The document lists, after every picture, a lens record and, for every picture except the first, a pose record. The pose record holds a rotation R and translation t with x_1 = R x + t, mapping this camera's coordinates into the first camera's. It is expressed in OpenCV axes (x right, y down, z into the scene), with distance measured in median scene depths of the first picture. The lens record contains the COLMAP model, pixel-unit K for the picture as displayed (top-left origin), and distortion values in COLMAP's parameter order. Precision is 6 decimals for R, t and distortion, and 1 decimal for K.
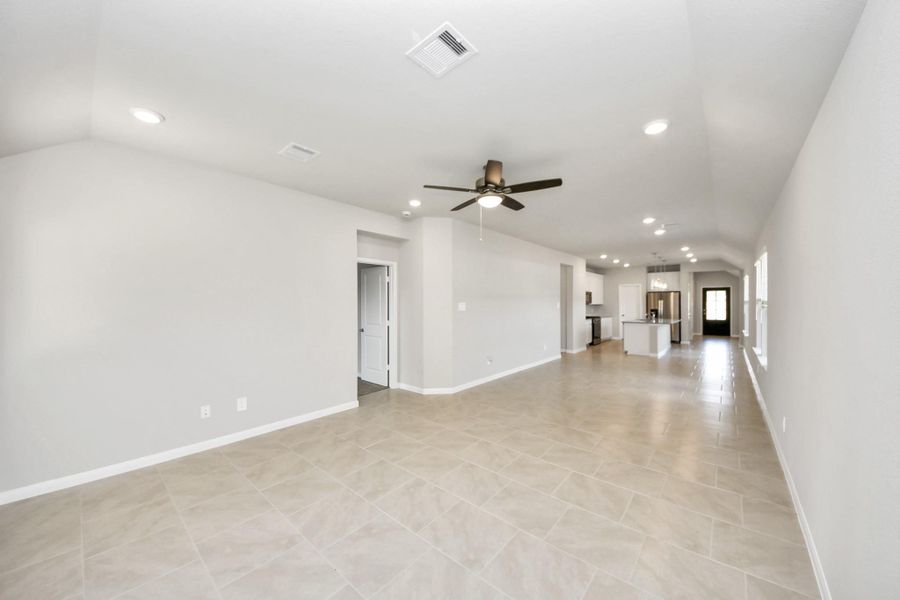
lens RADIAL K [[321.1, 0, 441.5], [0, 321.1, 302.5], [0, 0, 1]] dist [0.019619, -0.001535]
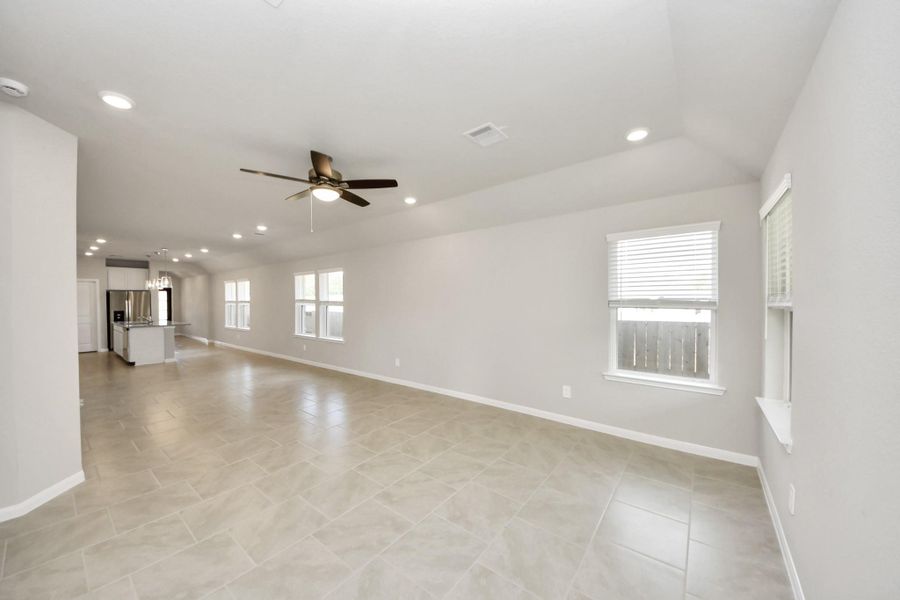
lens RADIAL K [[321.1, 0, 447.3], [0, 321.1, 302.5], [0, 0, 1]] dist [0.019619, -0.001535]
pose [[-0.052913, -0.010520, 0.998544, -0.801635], [0.009523, 0.999894, 0.011039, -0.009794], [-0.998554, 0.010093, -0.052808, 0.679398]]
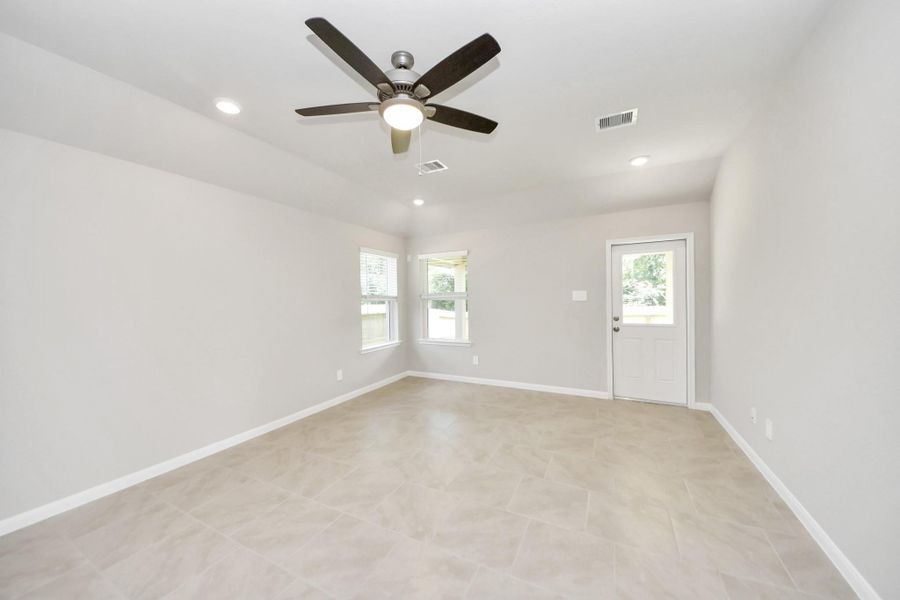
lens RADIAL K [[321.1, 0, 441.6], [0, 321.1, 299.6], [0, 0, 1]] dist [0.019619, -0.001535]
pose [[-0.969352, 0.022614, -0.244634, 0.233479], [0.023220, 0.999730, 0.000407, 0.024632], [0.244578, -0.005286, -0.969615, 1.577684]]
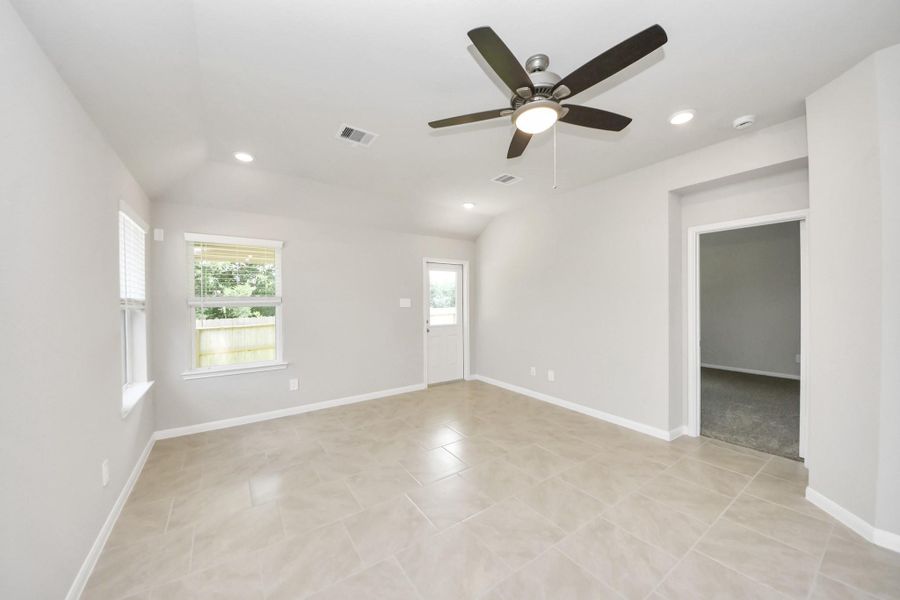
lens RADIAL K [[321.1, 0, 453.0], [0, 321.1, 301.9], [0, 0, 1]] dist [0.019619, -0.001535]
pose [[-0.231006, 0.011466, -0.972885, 0.756509], [0.009453, 0.999910, 0.009540, 0.004980], [0.972906, -0.006993, -0.231093, 0.967976]]
